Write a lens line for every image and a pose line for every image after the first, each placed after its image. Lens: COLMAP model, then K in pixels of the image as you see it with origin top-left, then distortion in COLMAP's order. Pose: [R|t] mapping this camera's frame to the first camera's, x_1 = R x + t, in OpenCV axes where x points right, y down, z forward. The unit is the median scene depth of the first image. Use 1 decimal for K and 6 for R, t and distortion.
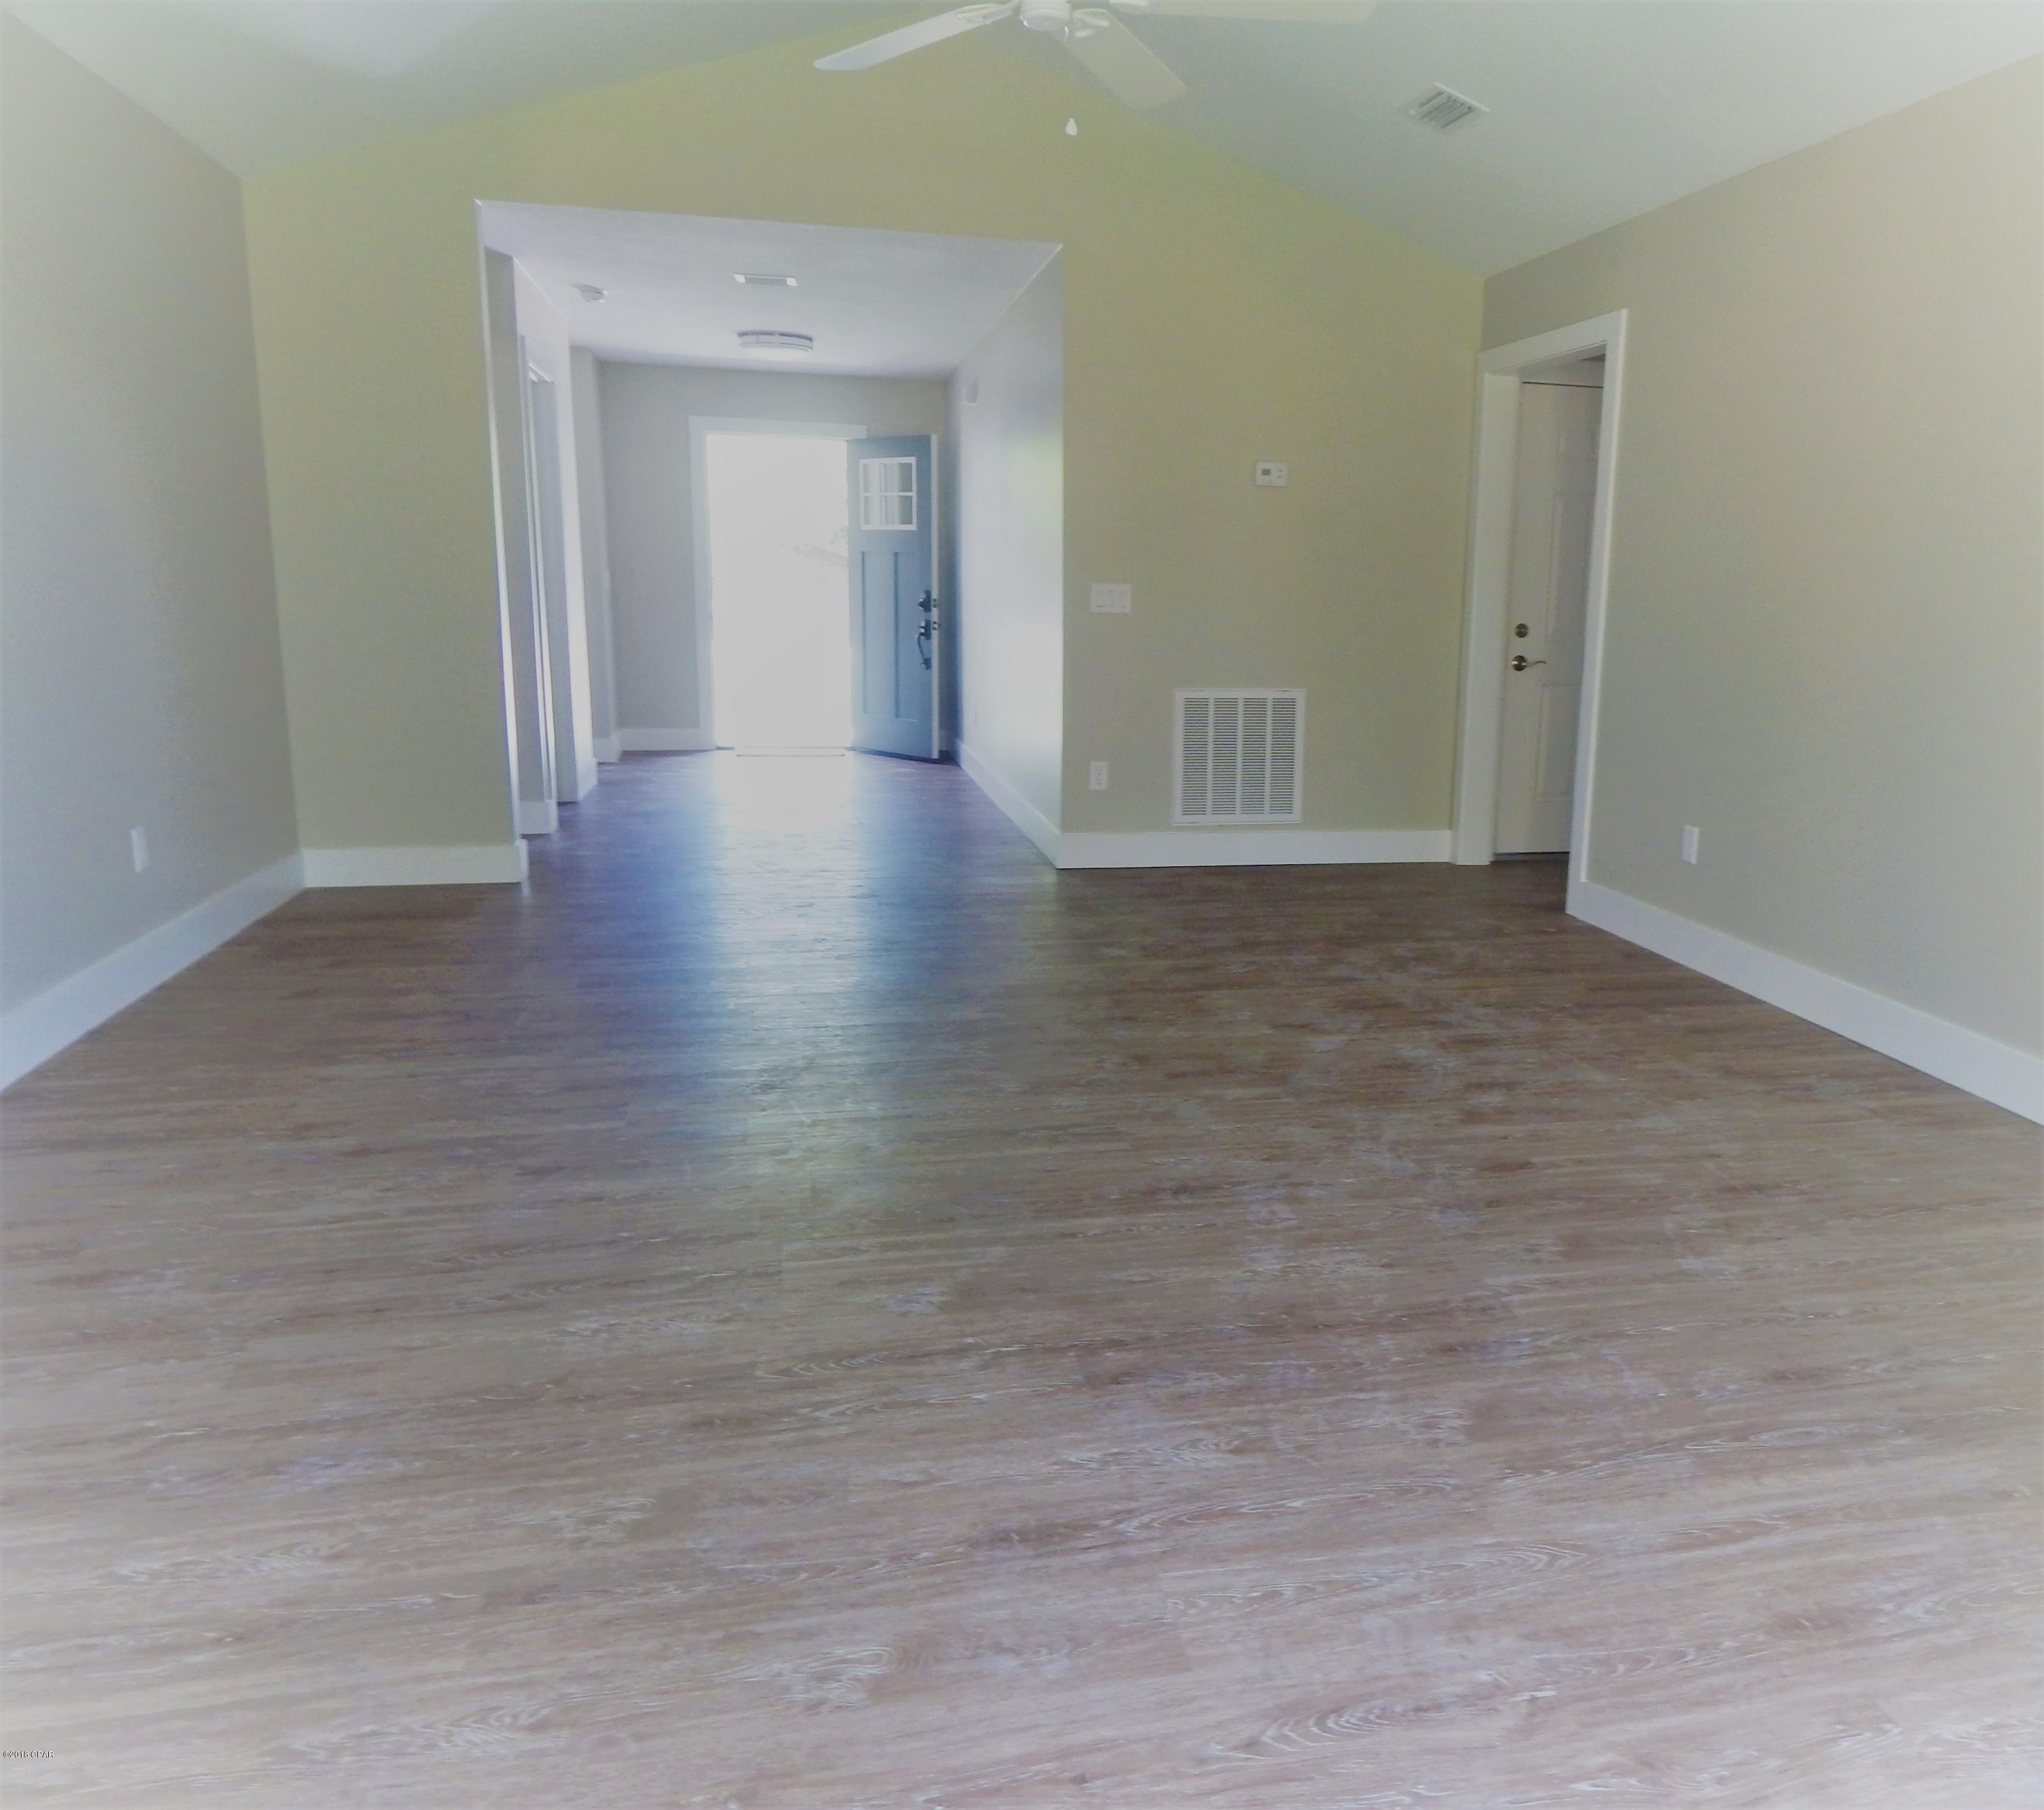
lens RADIAL K [[1558.6, 0, 1024.8], [0, 1558.6, 893.8], [0, 0, 1]] dist [-0.008861, -0.000574]
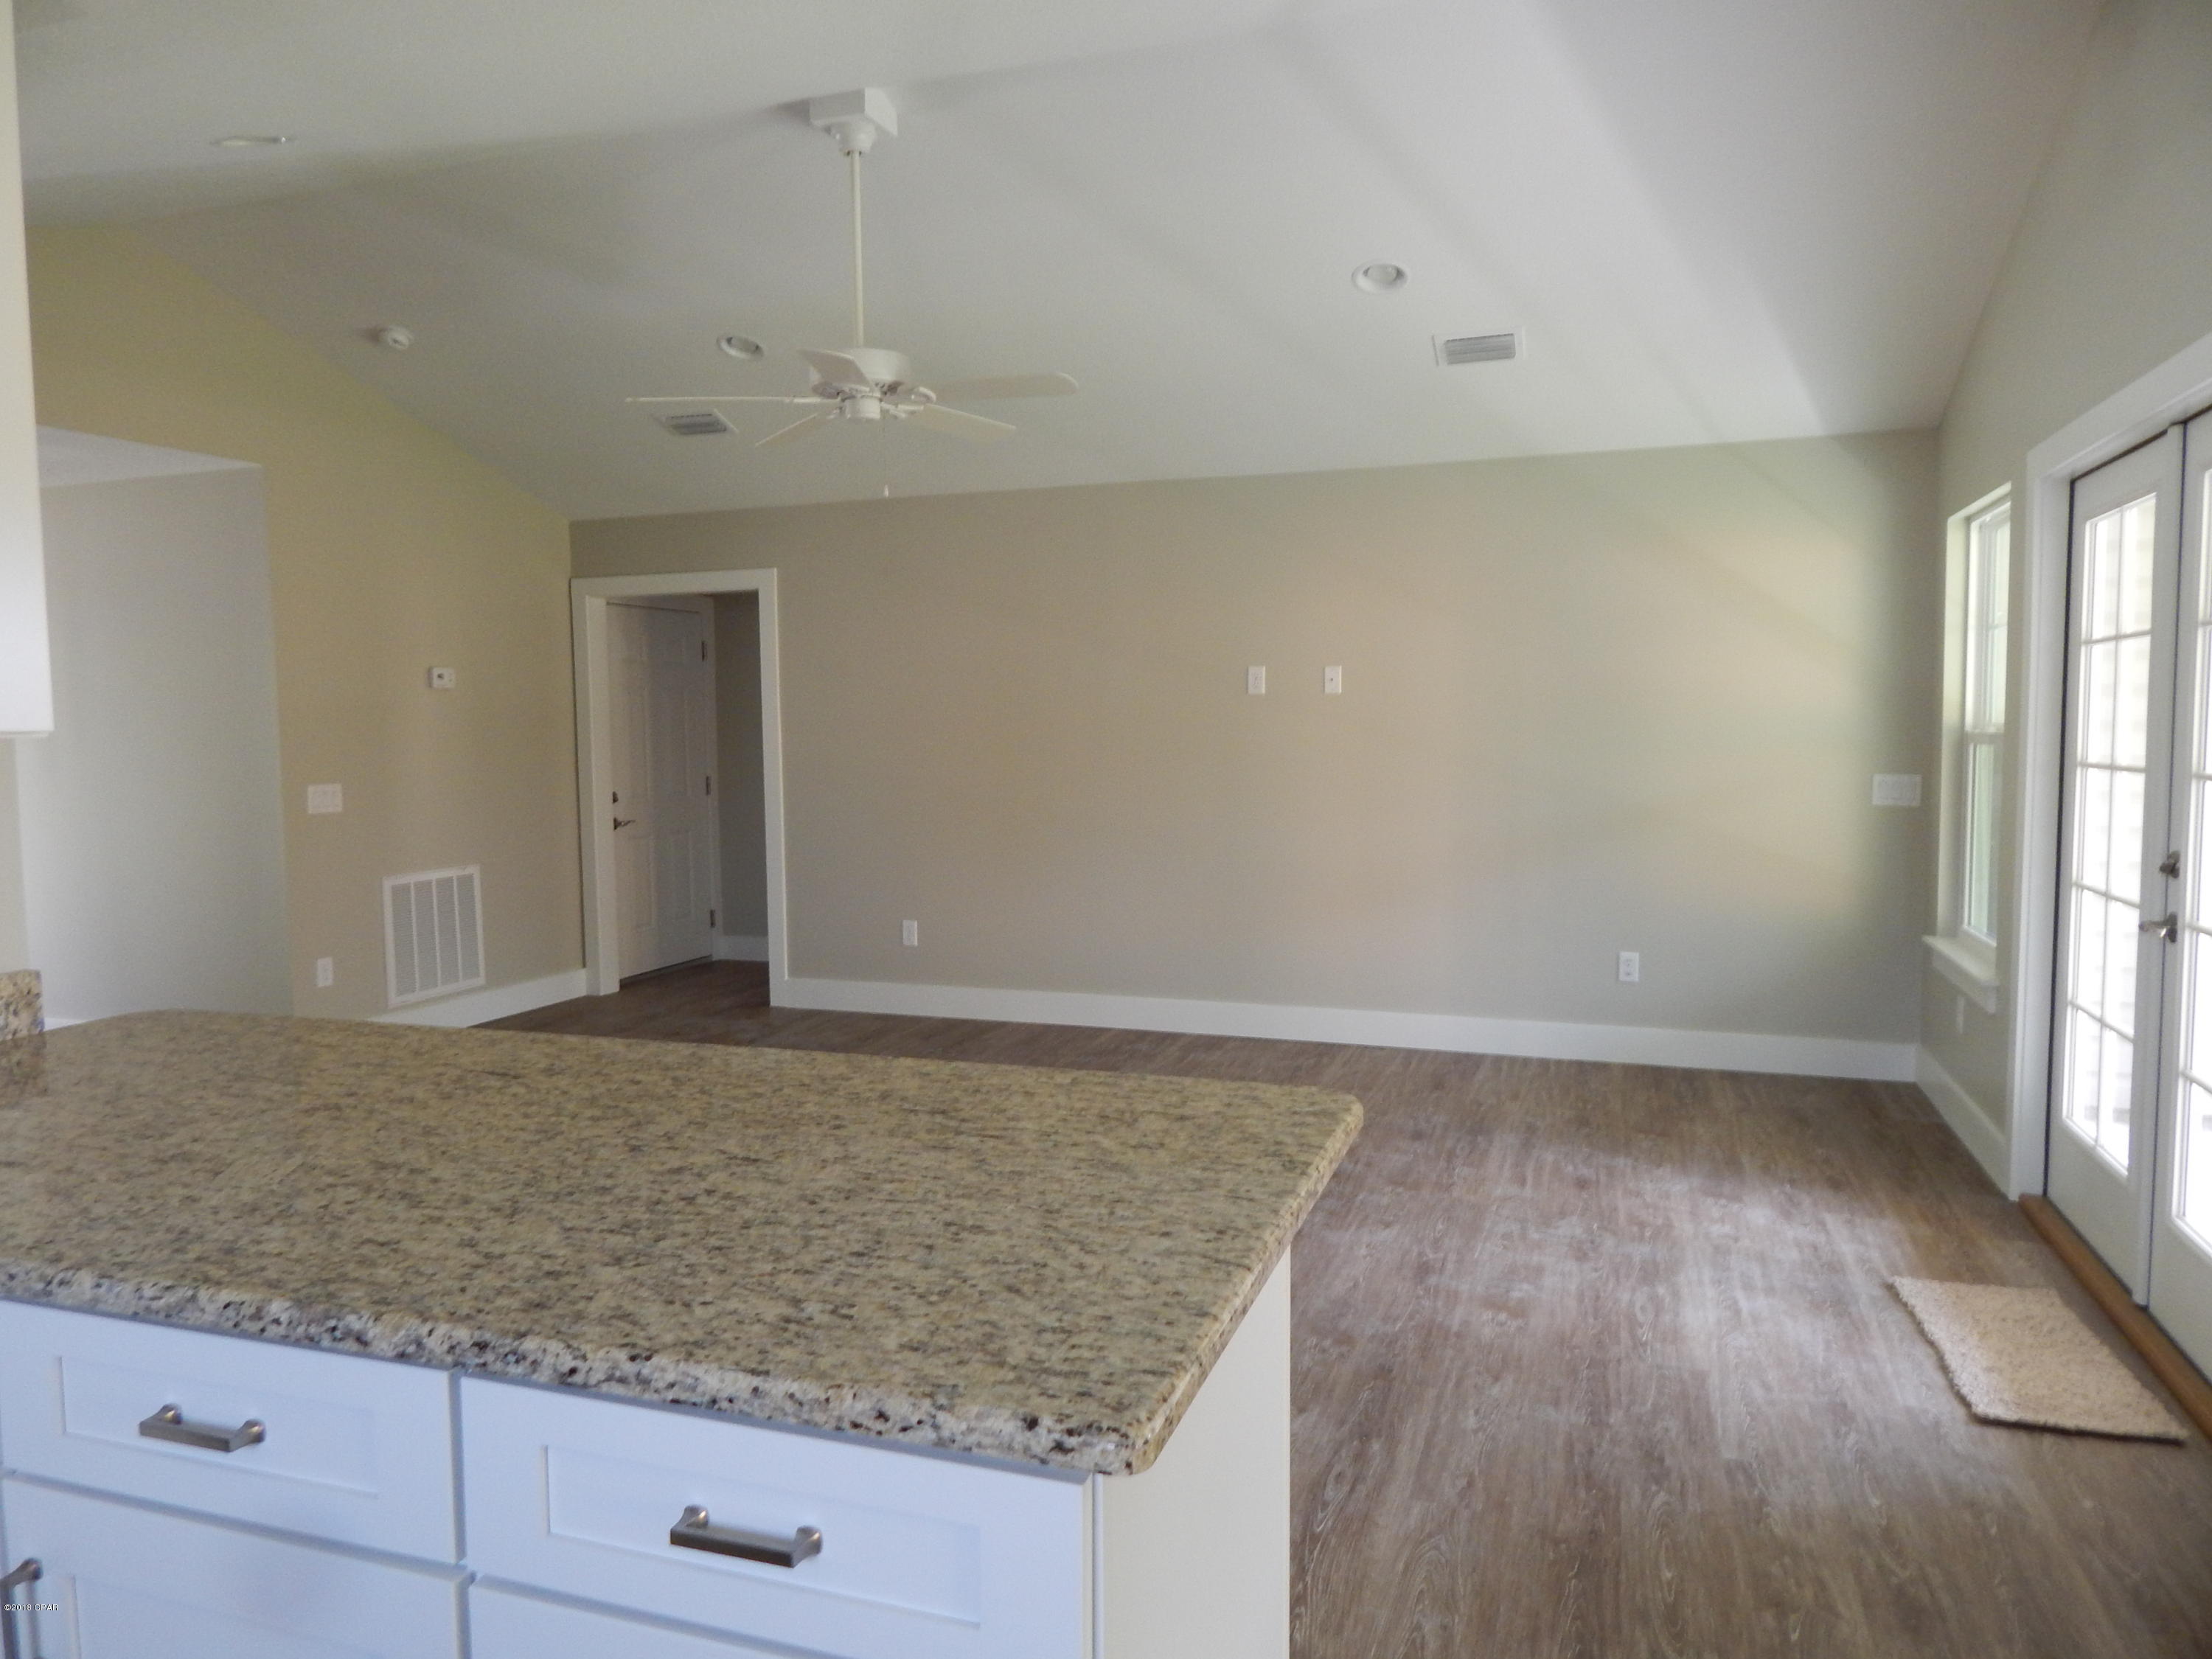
lens RADIAL K [[1449.0, 0, 1109.3], [0, 1449.0, 833.4], [0, 0, 1]] dist [-0.002313, -0.000409]
pose [[0.557756, -0.098456, 0.824145, -0.443653], [0.197408, 0.980183, -0.016503, -0.049348], [-0.806188, 0.171897, 0.566138, 0.046021]]
